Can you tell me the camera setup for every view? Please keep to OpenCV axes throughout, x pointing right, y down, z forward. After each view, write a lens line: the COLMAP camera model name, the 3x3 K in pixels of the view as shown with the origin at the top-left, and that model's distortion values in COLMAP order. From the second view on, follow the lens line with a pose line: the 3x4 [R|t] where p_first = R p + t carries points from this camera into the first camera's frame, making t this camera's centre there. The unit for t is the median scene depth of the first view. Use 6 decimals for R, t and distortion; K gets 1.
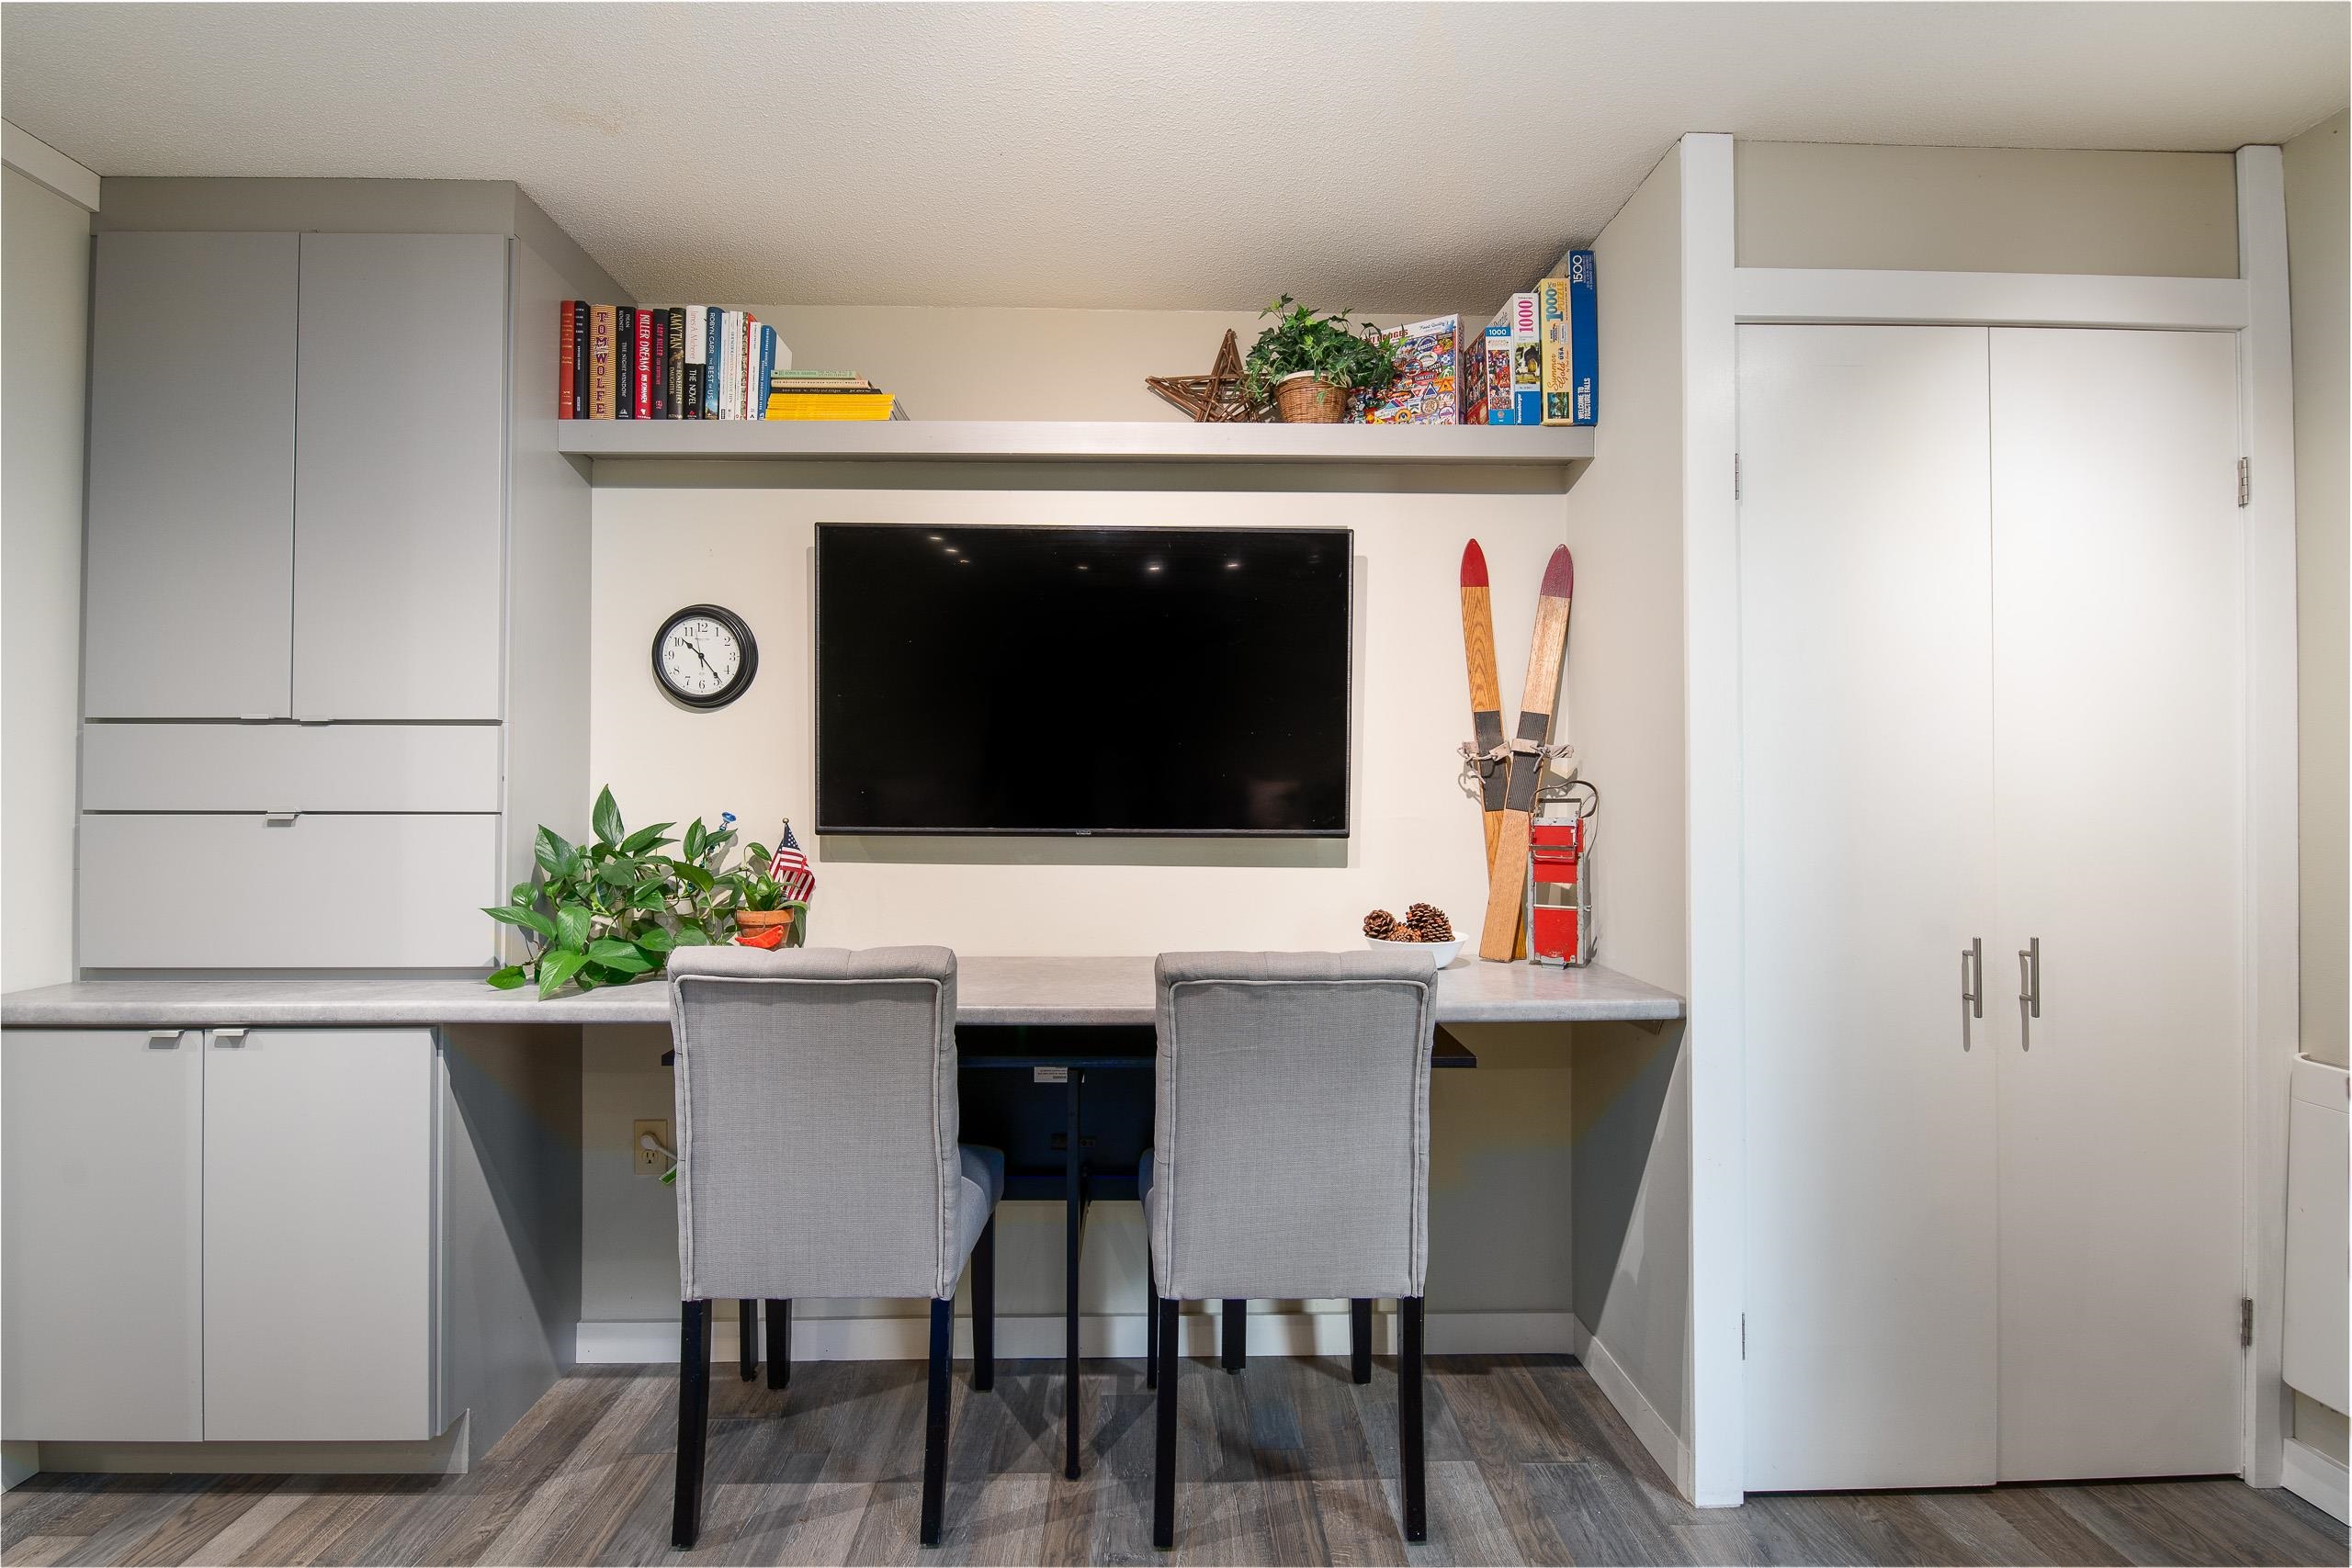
lens RADIAL K [[1108.9, 0, 1160.6], [0, 1108.9, 782.0], [0, 0, 1]] dist [-0.008638, -0.001940]
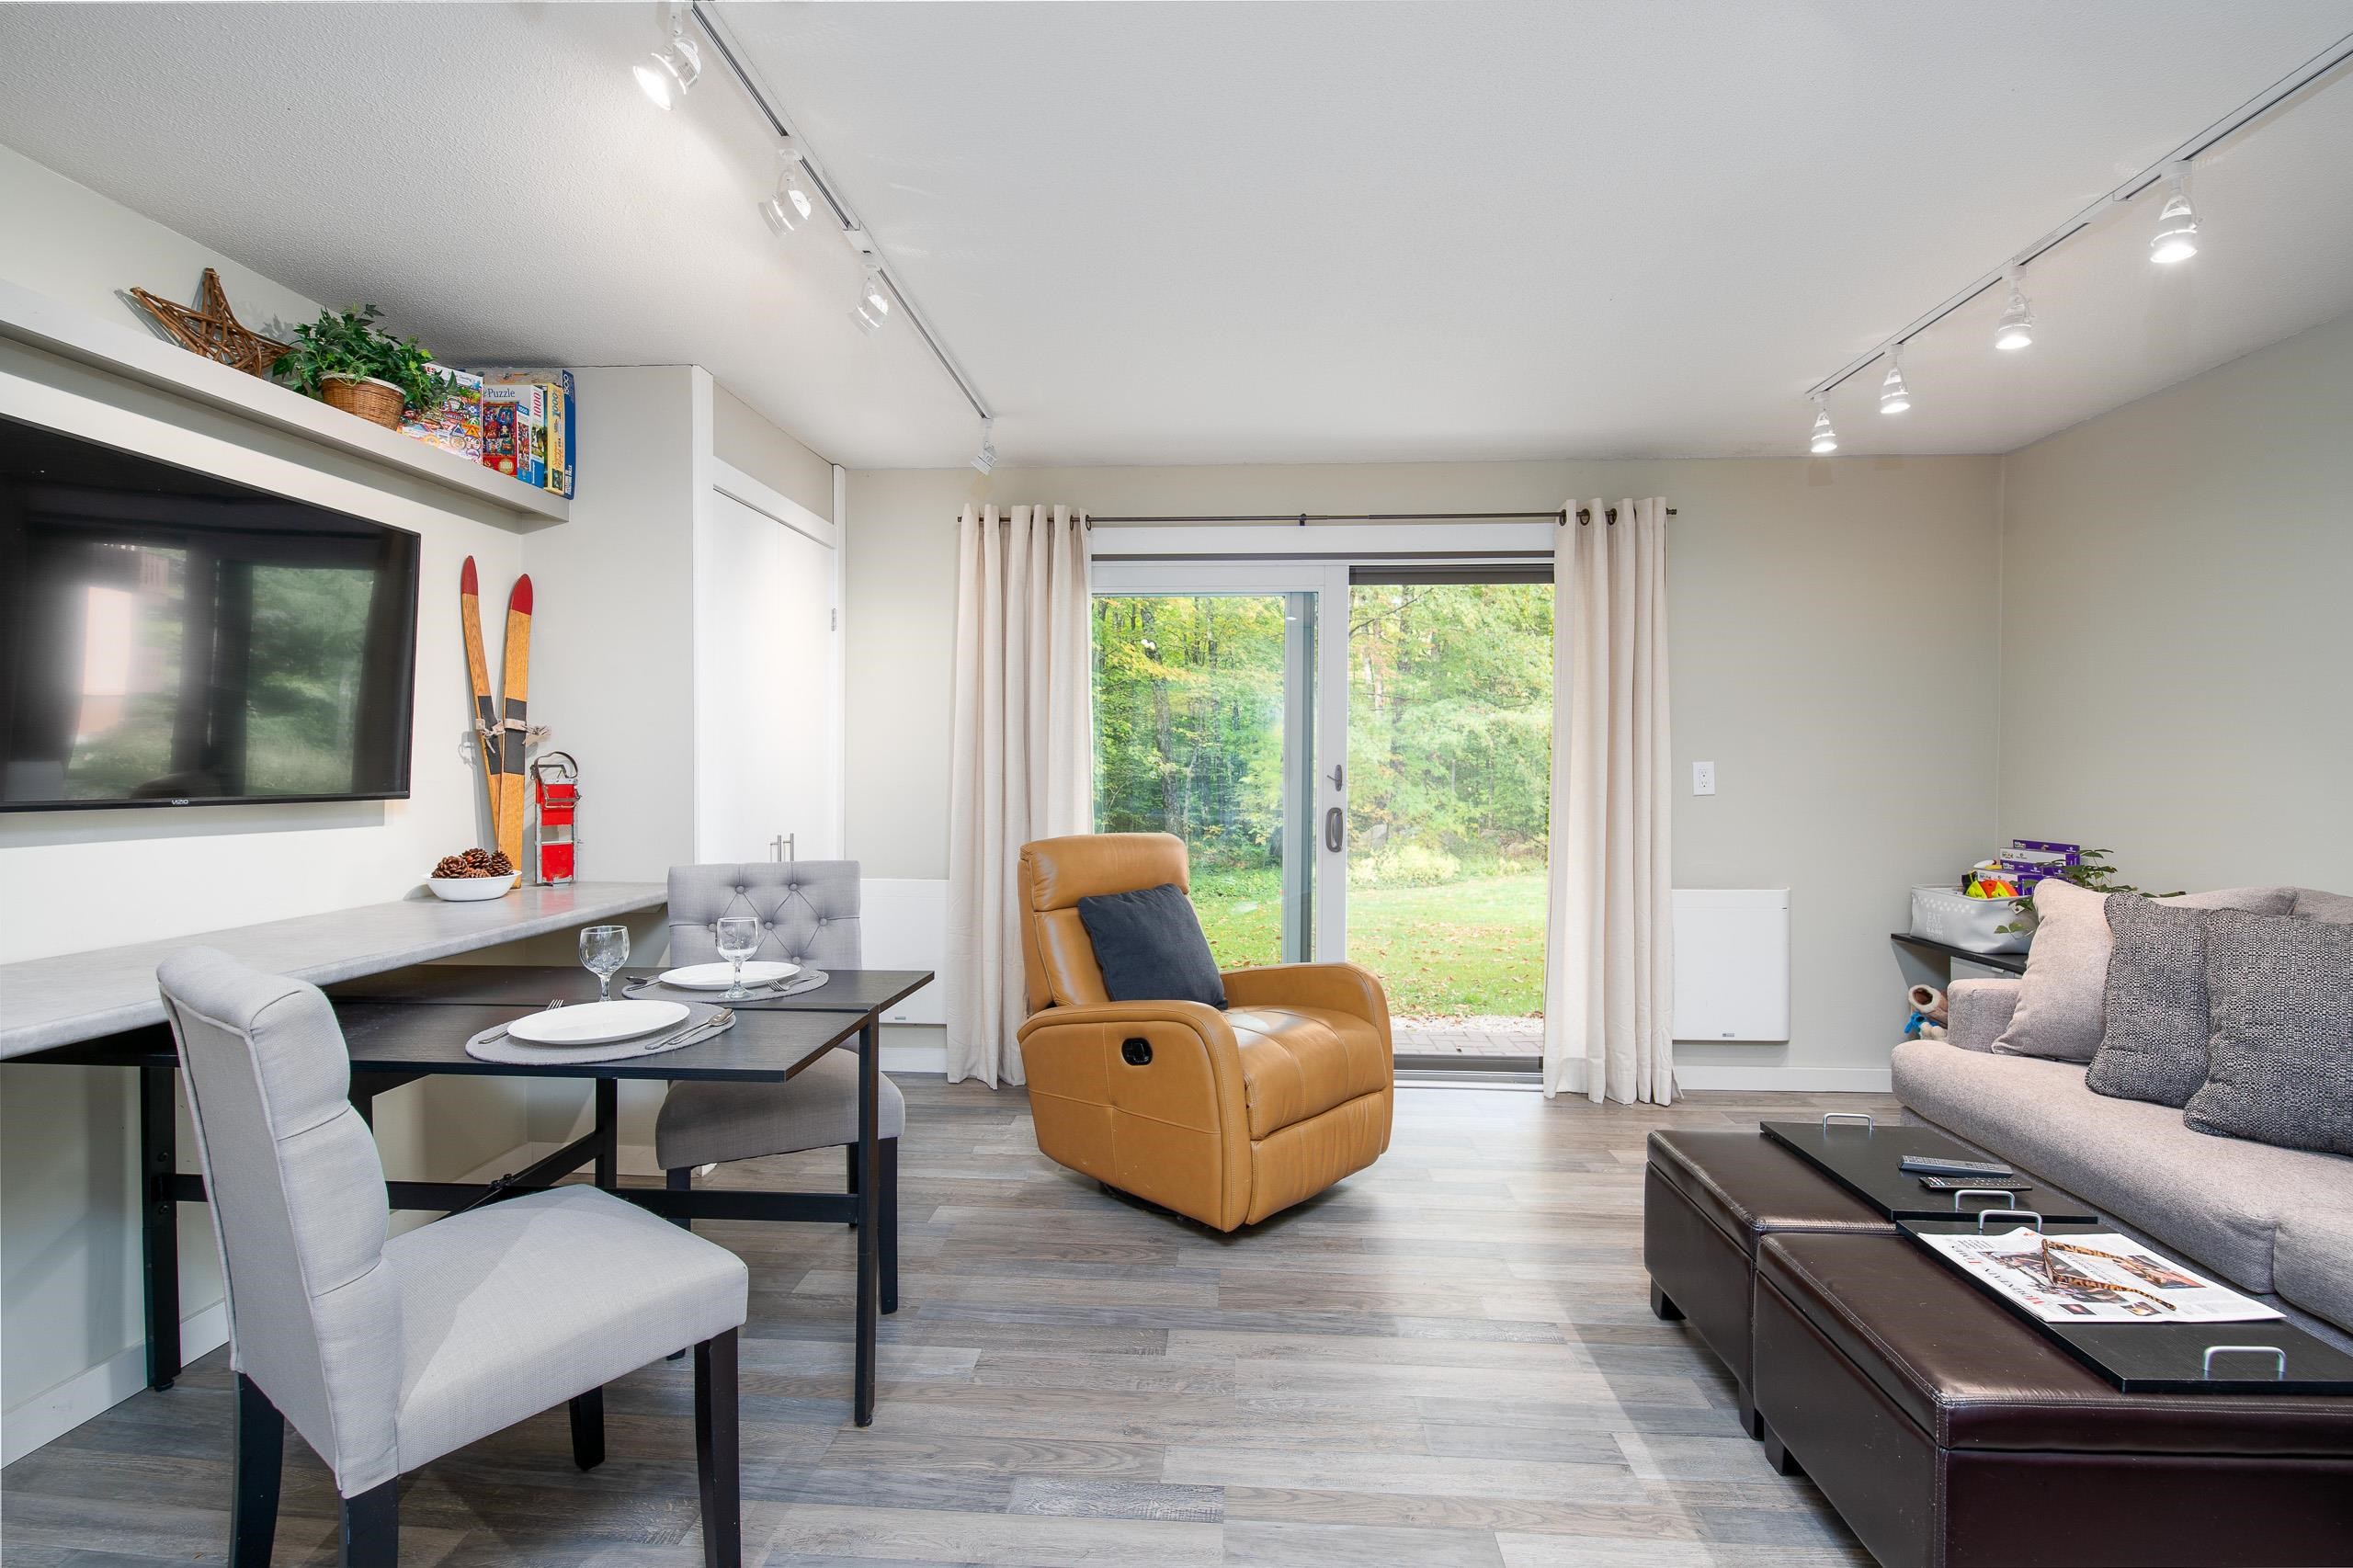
lens RADIAL K [[1048.1, 0, 1179.1], [0, 1048.1, 777.0], [0, 0, 1]] dist [-0.001755, -0.006717]
pose [[0.092982, -0.011720, 0.995599, -0.867133], [-0.020580, 0.999694, 0.013690, -0.003637], [-0.995455, -0.021763, 0.092713, 0.098203]]
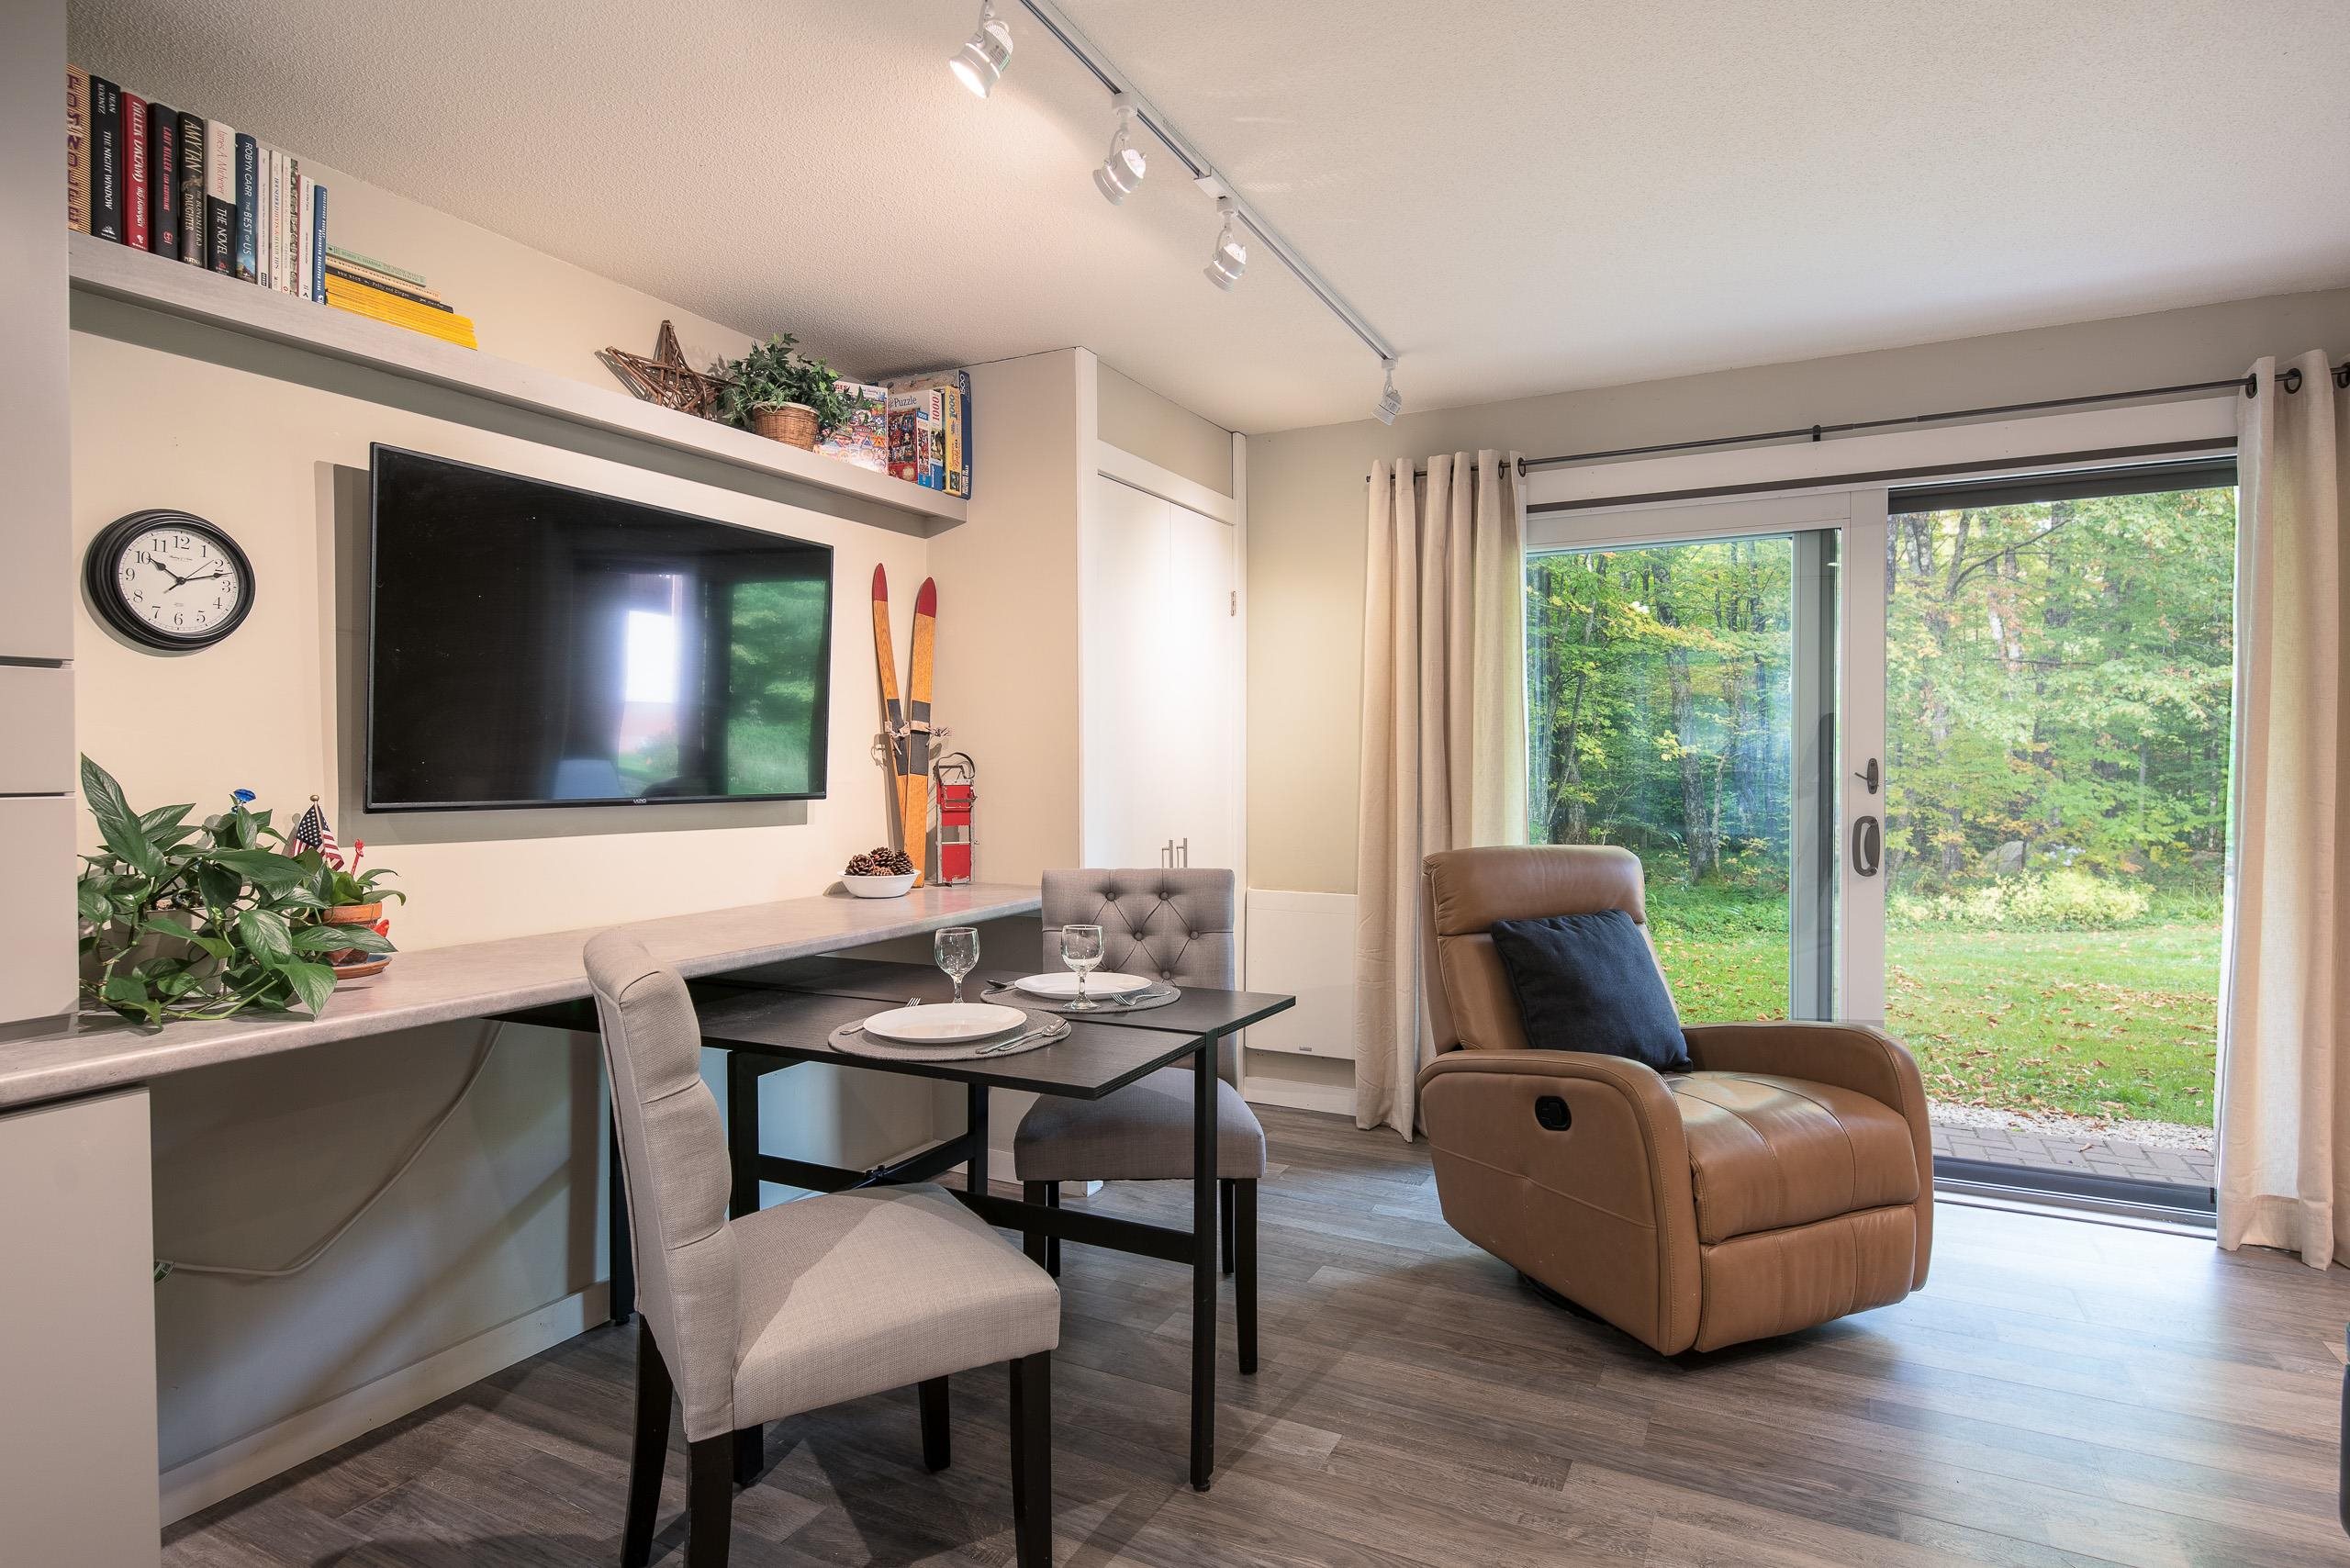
lens RADIAL K [[1234.4, 0, 1183.1], [0, 1234.4, 775.1], [0, 0, 1]] dist [0.010889, -0.006518]
pose [[0.481201, -0.011995, 0.876528, -0.853335], [-0.009786, 0.999771, 0.019054, -0.005778], [-0.876555, -0.017747, 0.480974, 0.003229]]
